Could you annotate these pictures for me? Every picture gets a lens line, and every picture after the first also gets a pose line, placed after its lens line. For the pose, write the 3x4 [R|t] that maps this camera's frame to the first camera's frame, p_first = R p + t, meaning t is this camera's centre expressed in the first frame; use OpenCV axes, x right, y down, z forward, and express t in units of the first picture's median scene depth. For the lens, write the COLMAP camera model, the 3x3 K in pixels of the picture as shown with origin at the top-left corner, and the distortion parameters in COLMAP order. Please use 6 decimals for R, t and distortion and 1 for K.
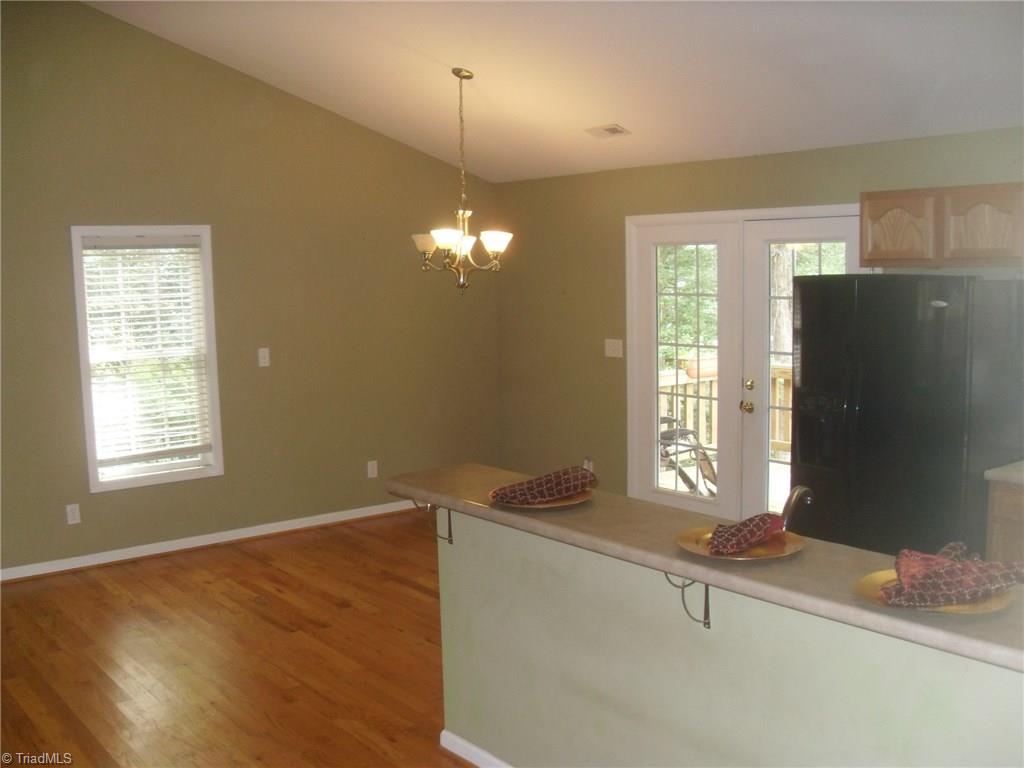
lens RADIAL K [[1061.6, 0, 528.8], [0, 1061.6, 424.1], [0, 0, 1]] dist [-0.198638, 0.212918]
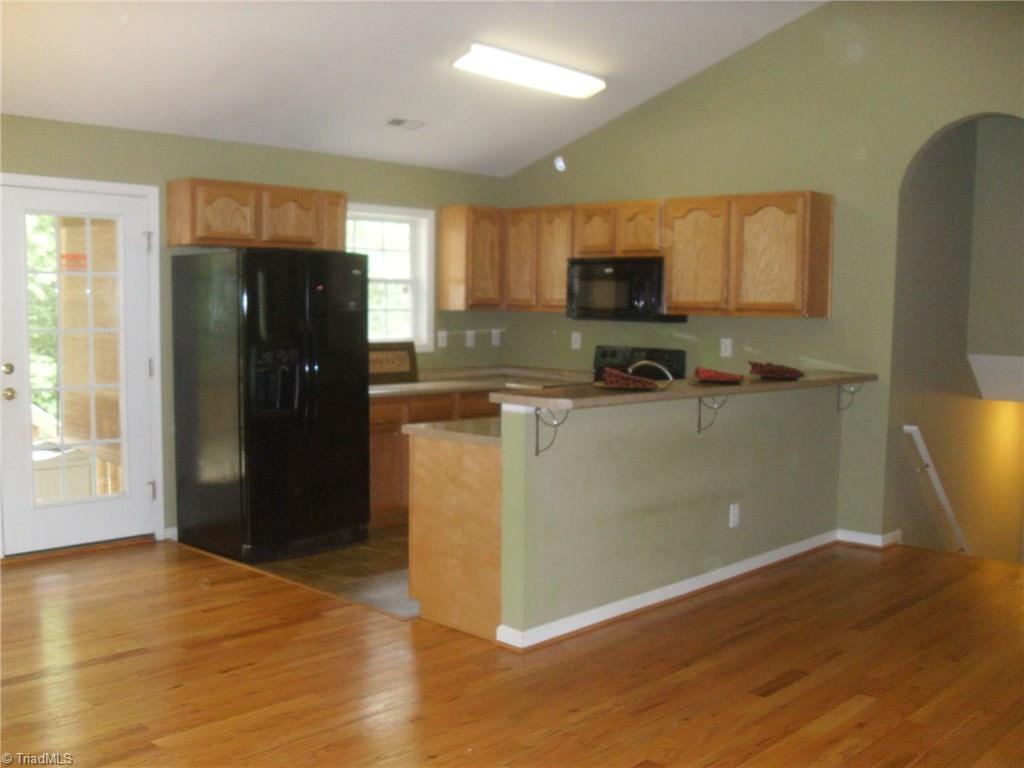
lens RADIAL K [[1061.6, 0, 528.8], [0, 1061.6, 424.1], [0, 0, 1]] dist [-0.198638, 0.212918]
pose [[-0.159089, -0.093779, 0.982800, -0.777374], [0.131188, 0.984642, 0.115190, -0.035994], [-0.978509, 0.147257, -0.144343, 0.747690]]
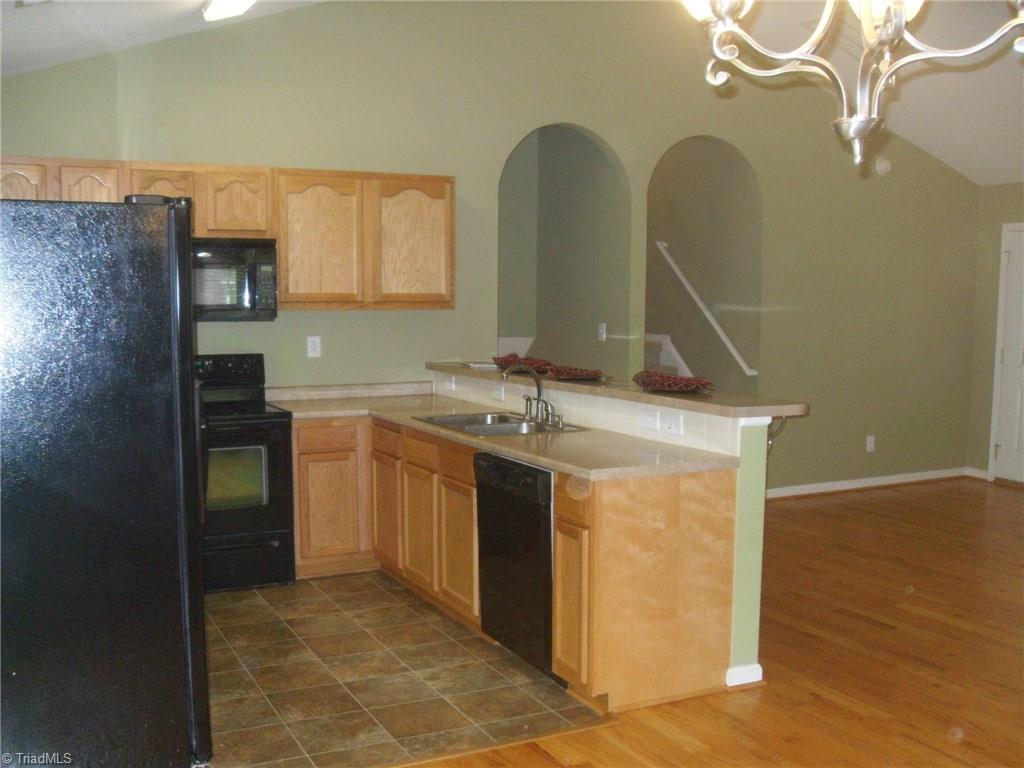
lens RADIAL K [[1061.6, 0, 528.8], [0, 1061.6, 424.1], [0, 0, 1]] dist [-0.198638, 0.212918]
pose [[-0.981491, -0.010495, 0.191219, -0.037314], [0.039181, 0.966371, 0.254149, -0.134037], [-0.187456, 0.256937, -0.948074, 1.297553]]
